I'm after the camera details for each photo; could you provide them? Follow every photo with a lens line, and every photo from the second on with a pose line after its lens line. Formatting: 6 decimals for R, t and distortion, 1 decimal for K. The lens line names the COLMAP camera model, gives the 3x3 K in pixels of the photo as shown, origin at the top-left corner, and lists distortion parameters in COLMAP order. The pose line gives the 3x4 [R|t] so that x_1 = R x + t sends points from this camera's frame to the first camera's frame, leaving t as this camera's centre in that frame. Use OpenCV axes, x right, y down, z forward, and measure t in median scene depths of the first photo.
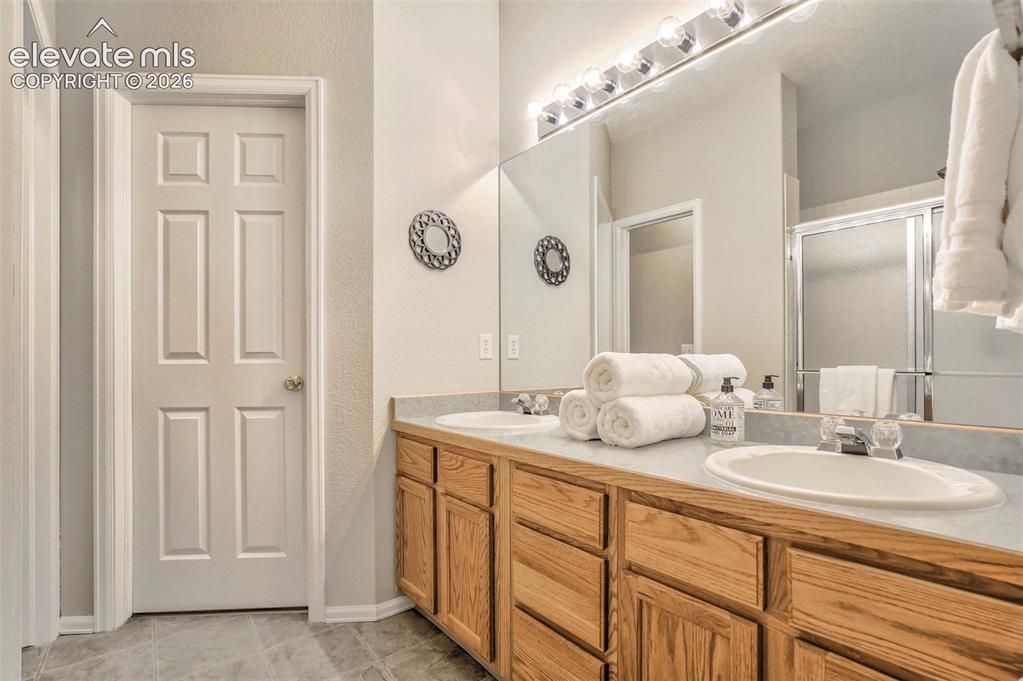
lens RADIAL K [[485.6, 0, 514.8], [0, 485.6, 349.4], [0, 0, 1]] dist [-0.020968, 0.006553]
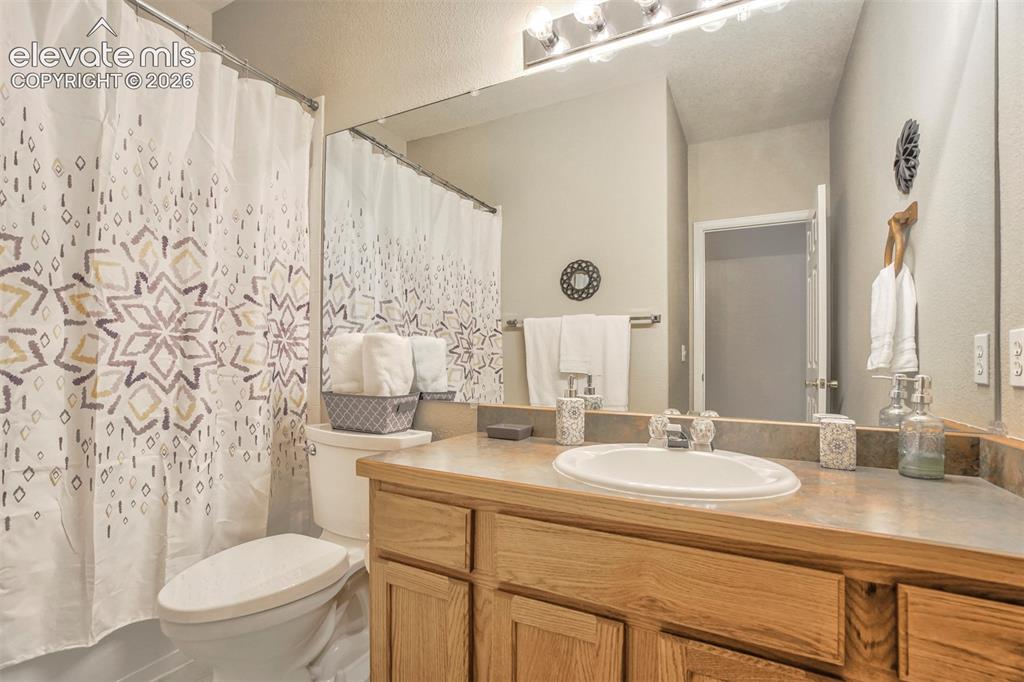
lens RADIAL K [[486.0, 0, 510.0], [0, 486.0, 349.4], [0, 0, 1]] dist [-0.020968, 0.006553]
pose [[0.917755, 0.024106, 0.396415, -0.128744], [-0.024015, 0.999698, -0.005193, 0.004087], [-0.396421, -0.004755, 0.918057, 0.160900]]
